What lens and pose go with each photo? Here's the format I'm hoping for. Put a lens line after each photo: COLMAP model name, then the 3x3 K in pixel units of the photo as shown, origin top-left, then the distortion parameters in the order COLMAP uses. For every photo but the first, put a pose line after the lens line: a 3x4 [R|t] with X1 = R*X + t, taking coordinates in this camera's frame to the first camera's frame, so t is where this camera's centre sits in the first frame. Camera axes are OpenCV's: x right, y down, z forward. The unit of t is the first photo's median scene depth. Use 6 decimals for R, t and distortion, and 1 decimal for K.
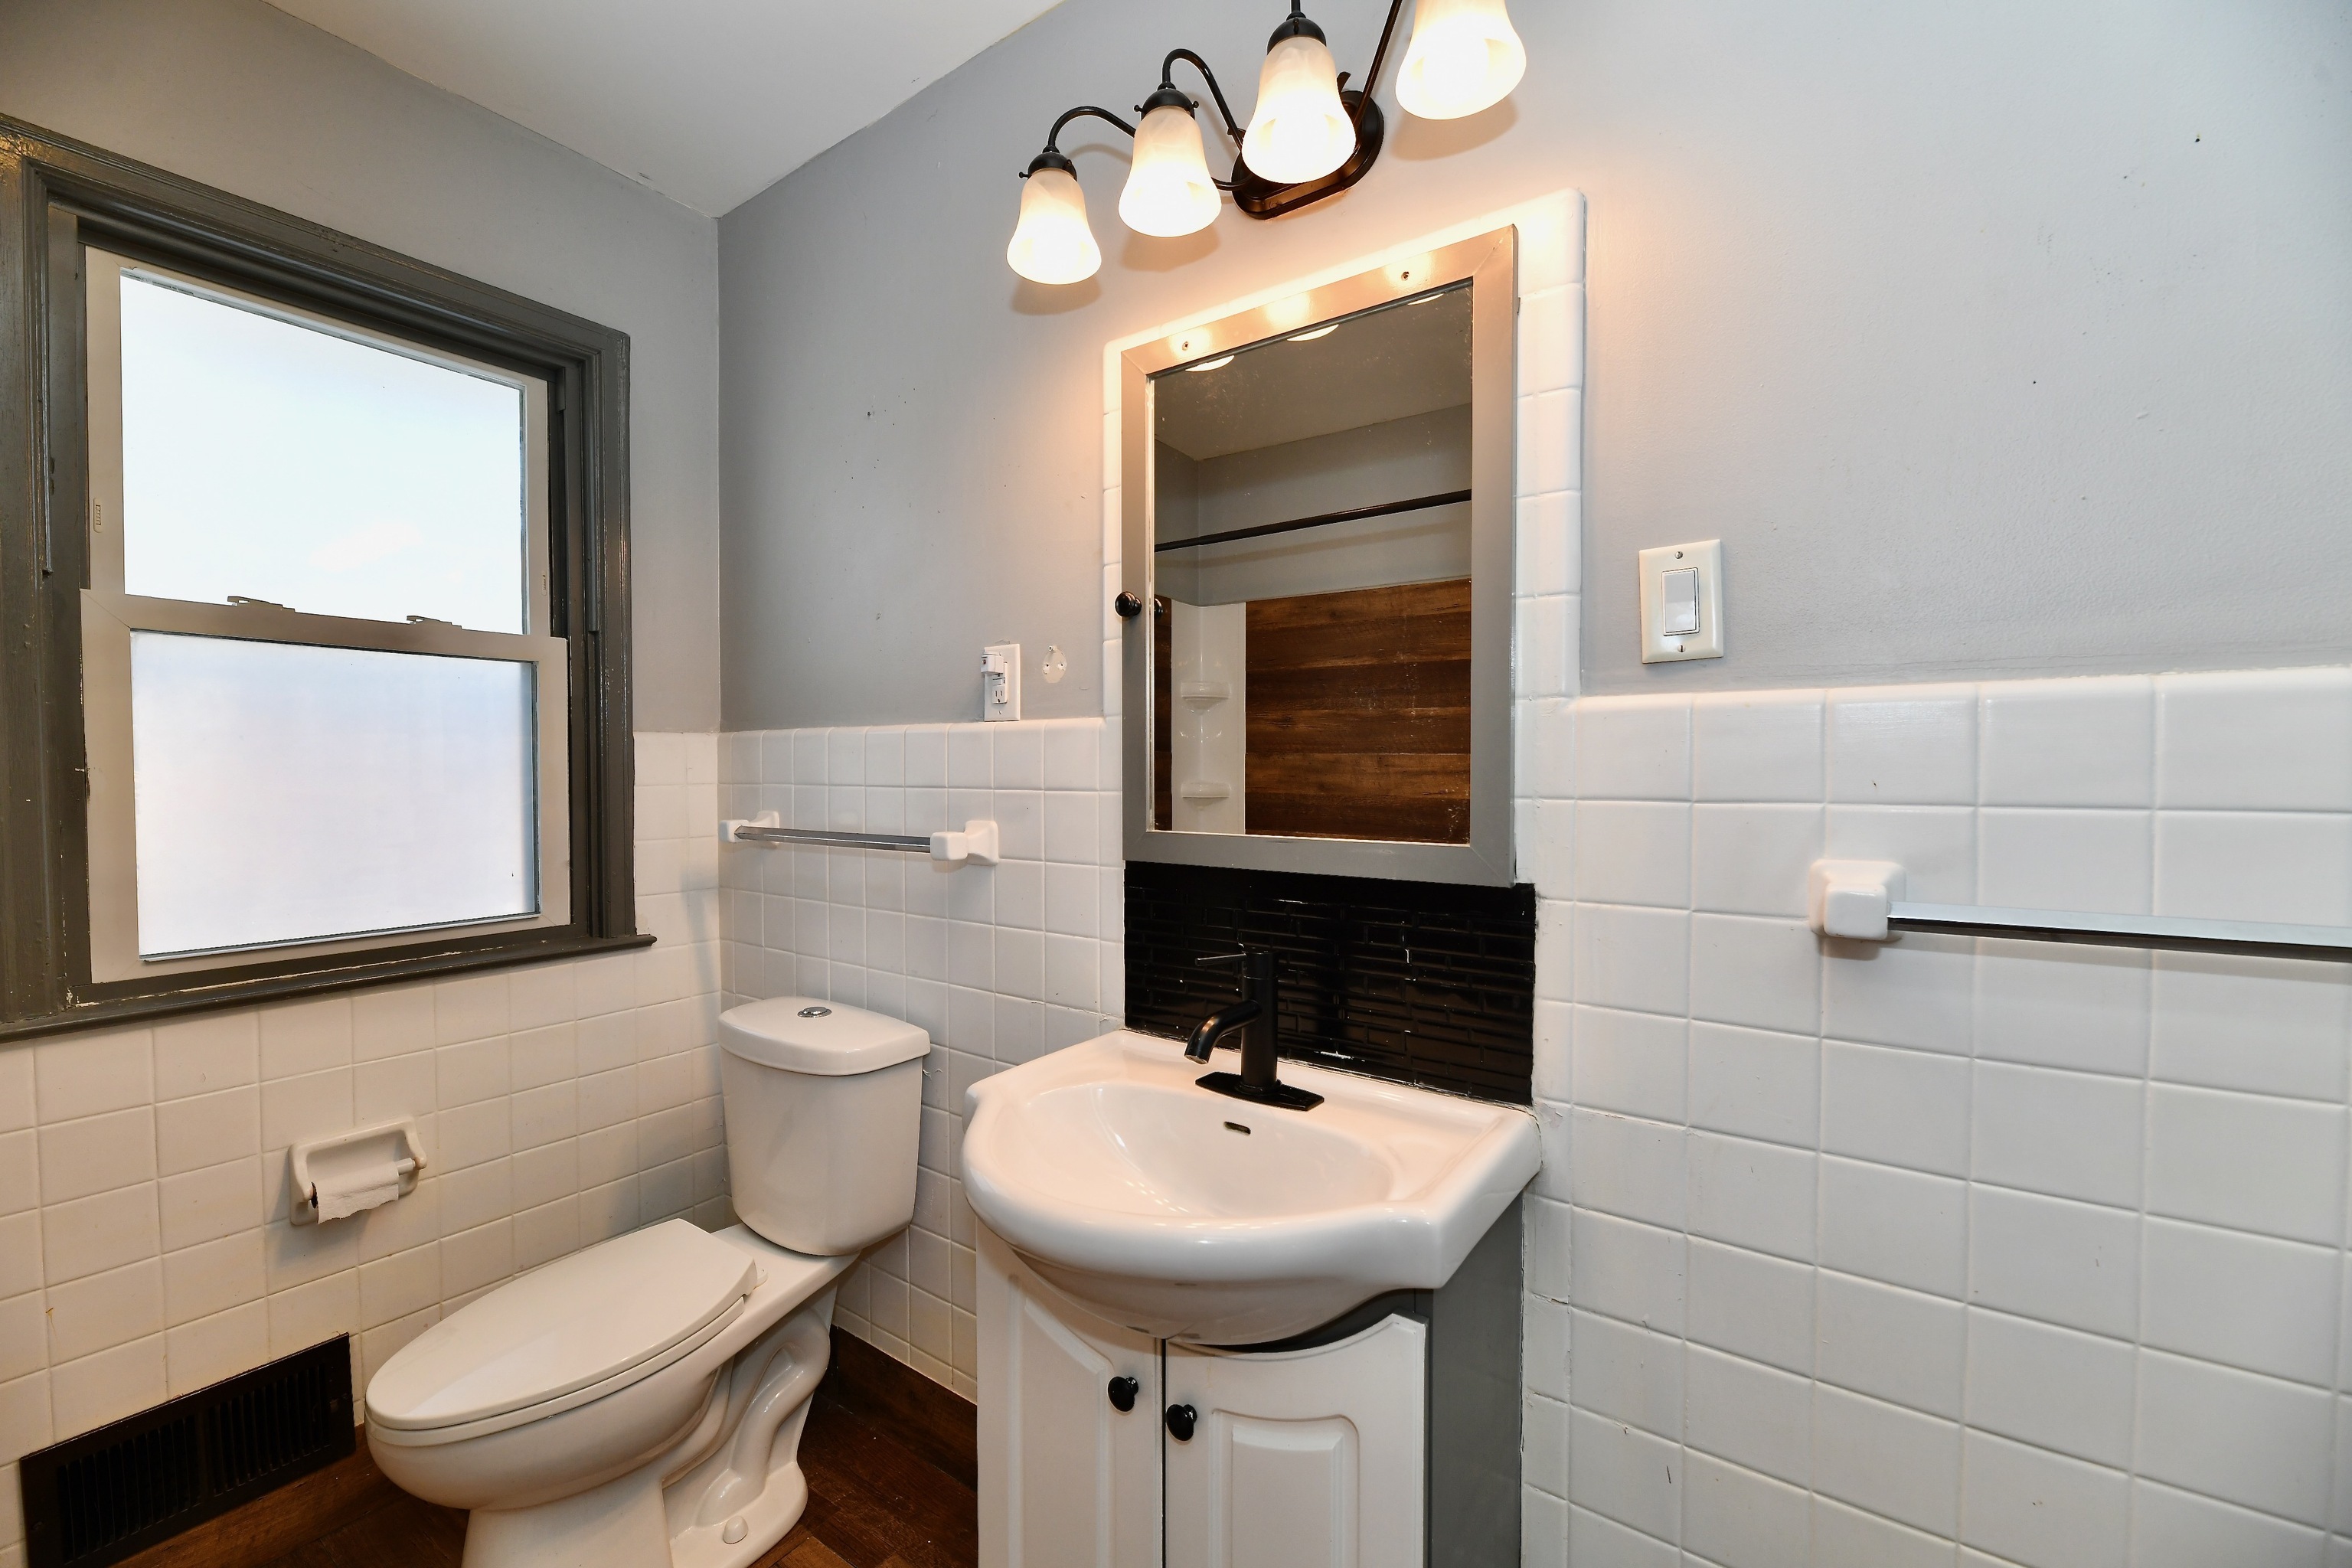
lens RADIAL K [[942.0, 0, 1168.1], [0, 942.0, 790.2], [0, 0, 1]] dist [0.002091, -0.004137]
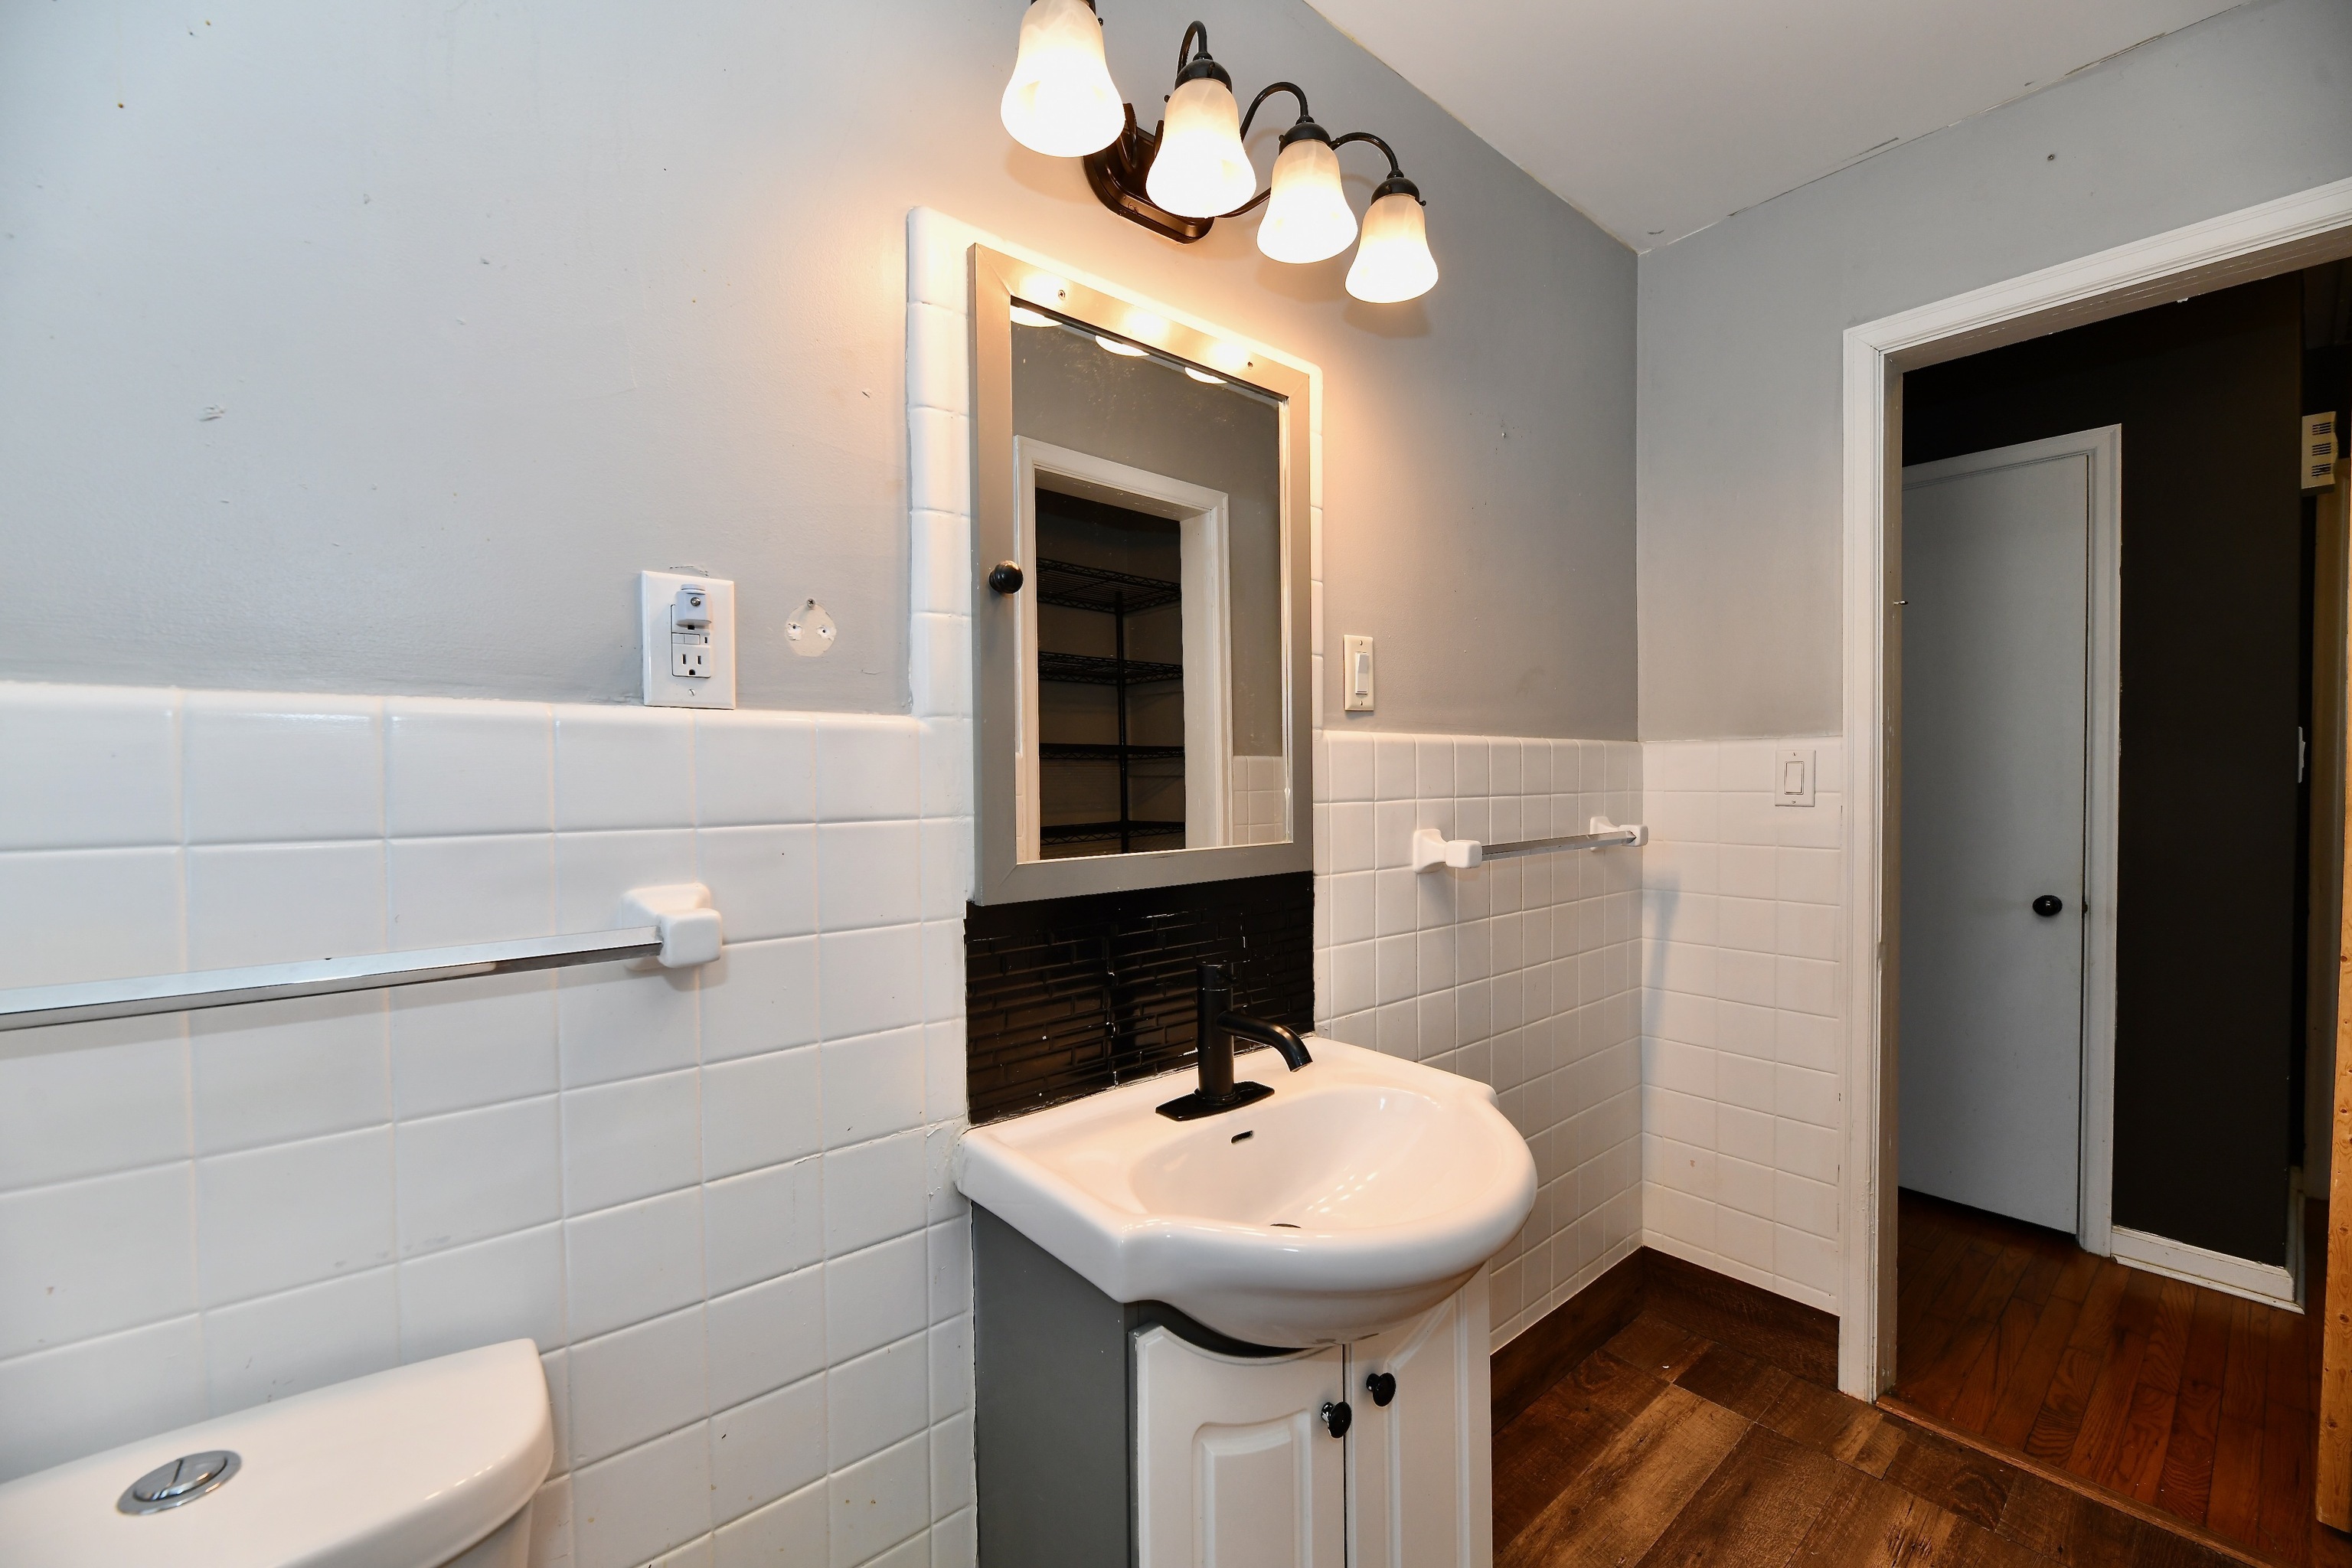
lens RADIAL K [[942.0, 0, 1168.1], [0, 942.0, 790.2], [0, 0, 1]] dist [0.002091, -0.004137]
pose [[0.259309, -0.019703, 0.965593, -0.822874], [0.028423, 0.999515, 0.012762, -0.027736], [-0.965376, 0.024136, 0.259743, 0.715736]]
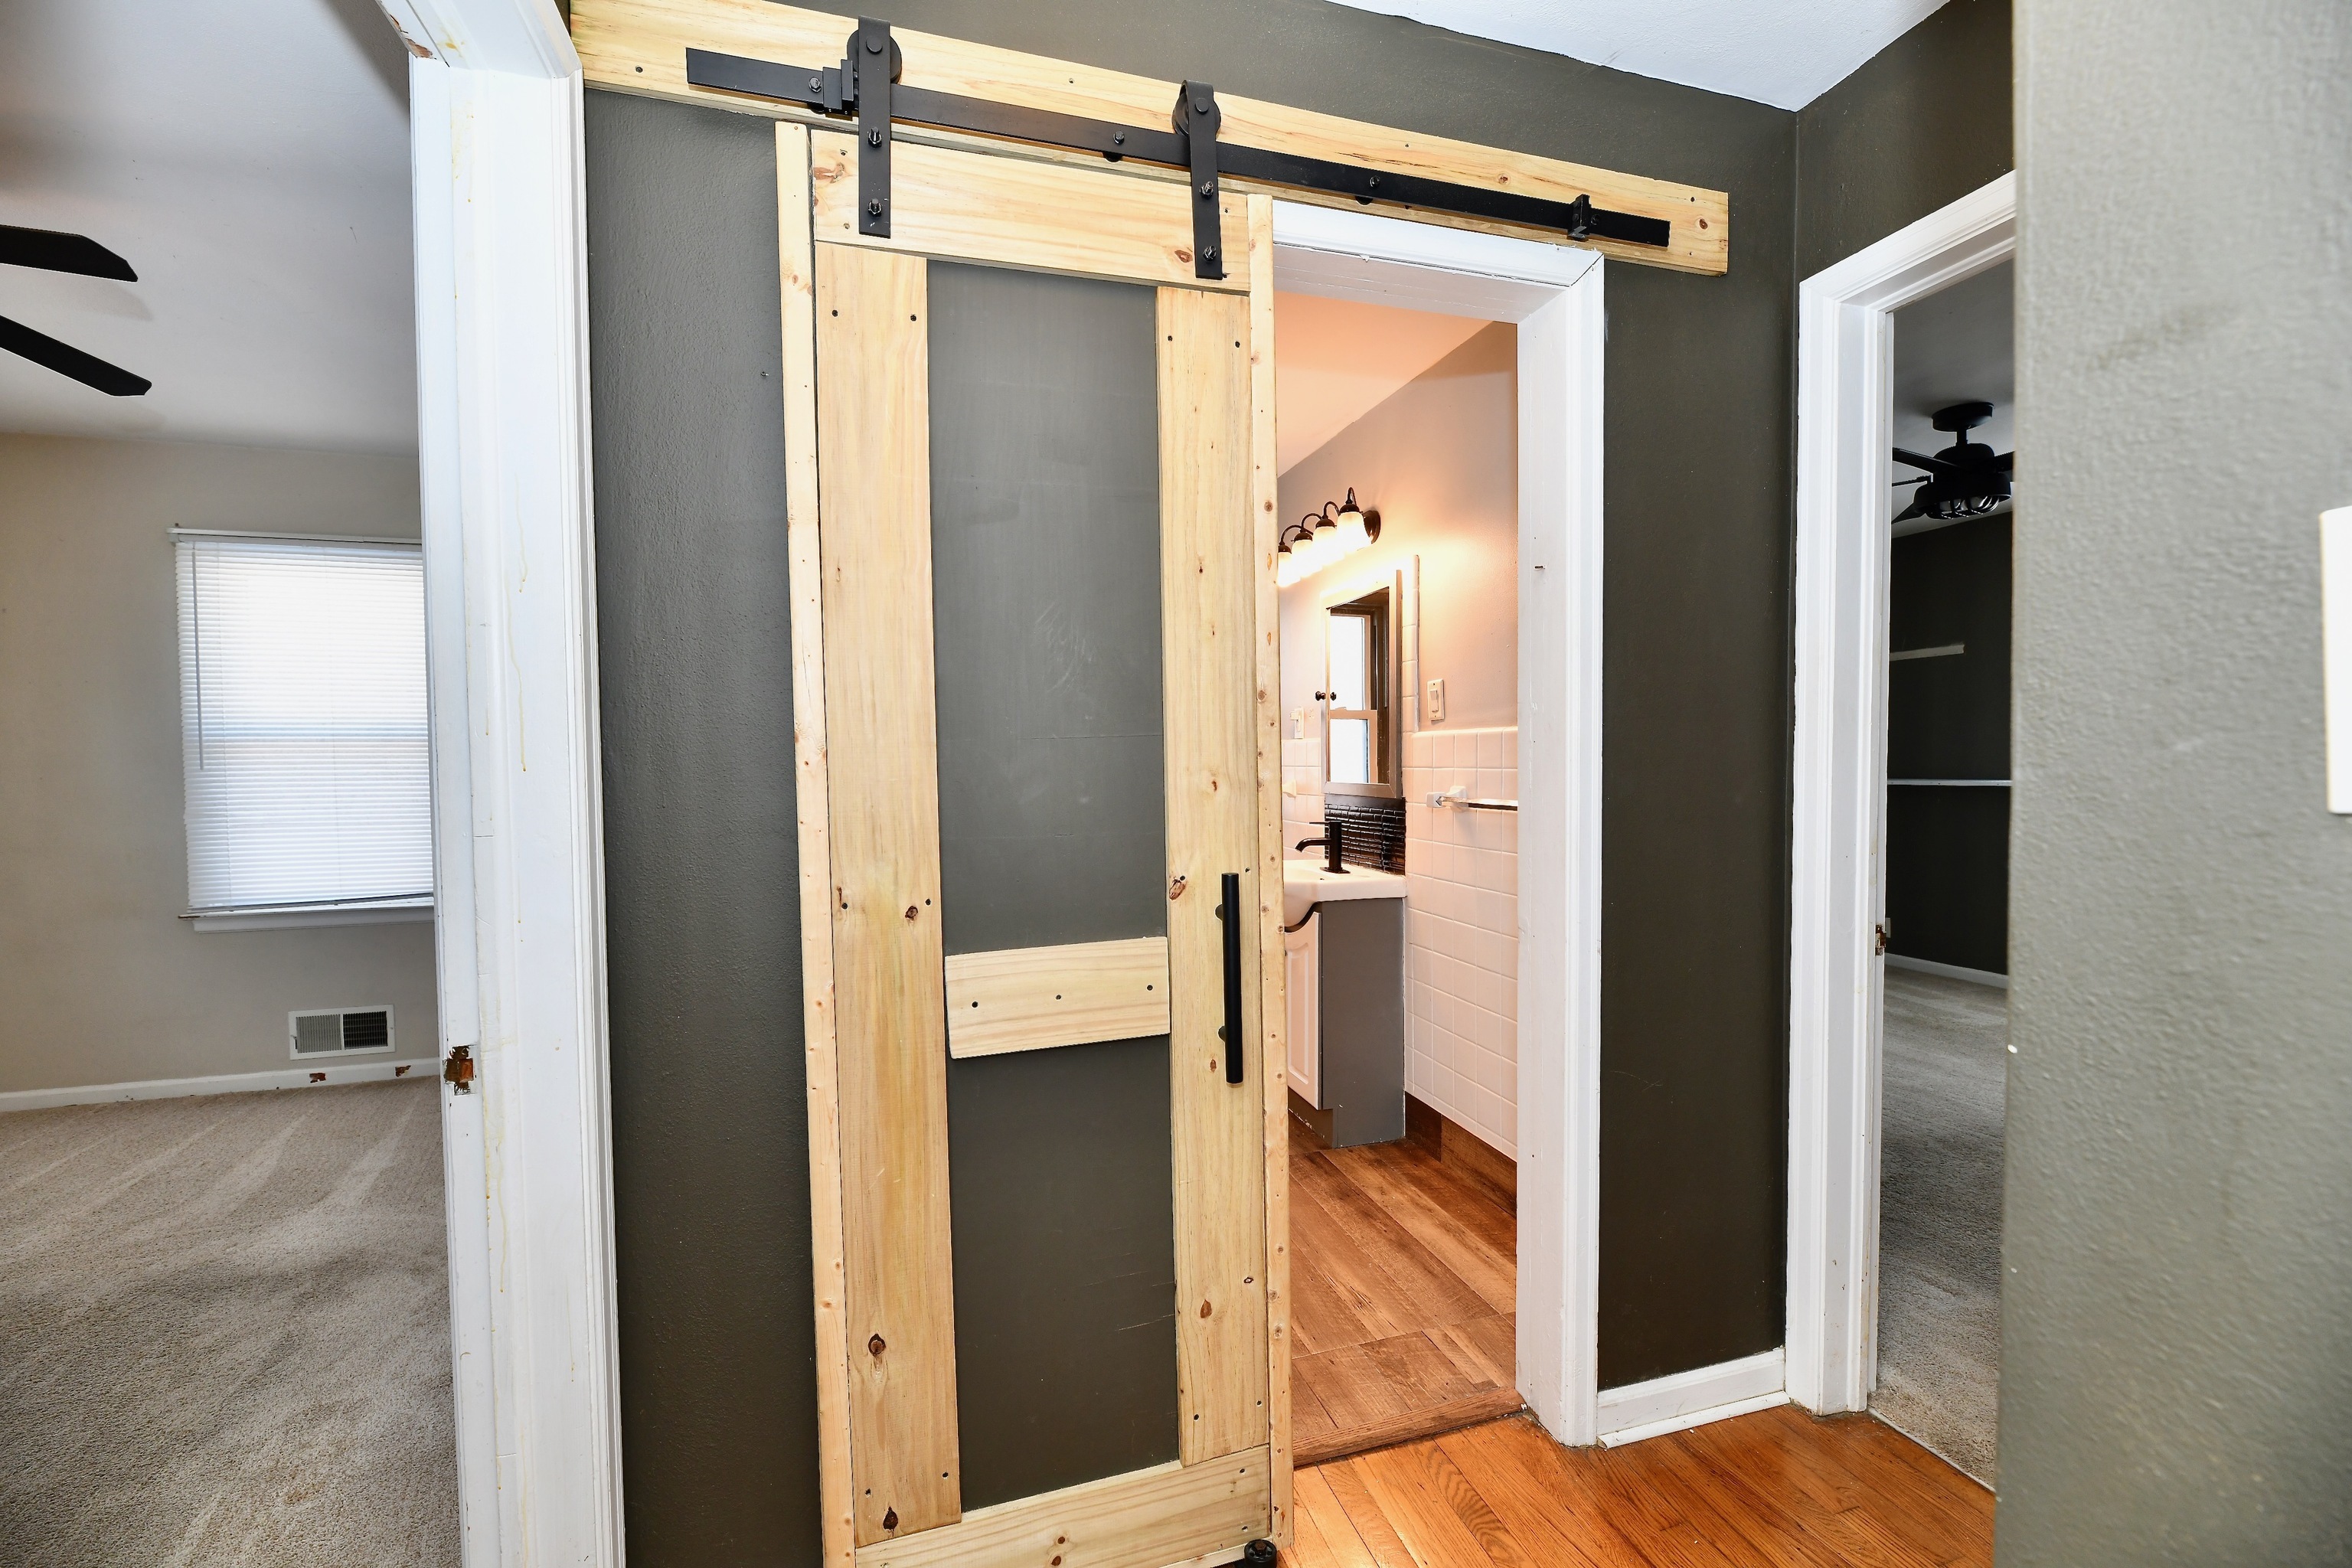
lens RADIAL K [[942.0, 0, 1168.1], [0, 942.0, 790.2], [0, 0, 1]] dist [0.002091, -0.004137]
pose [[0.784957, 0.013872, -0.619394, 1.351179], [-0.004282, 0.999847, 0.016967, 0.027490], [0.619535, -0.010666, 0.784897, -1.430819]]
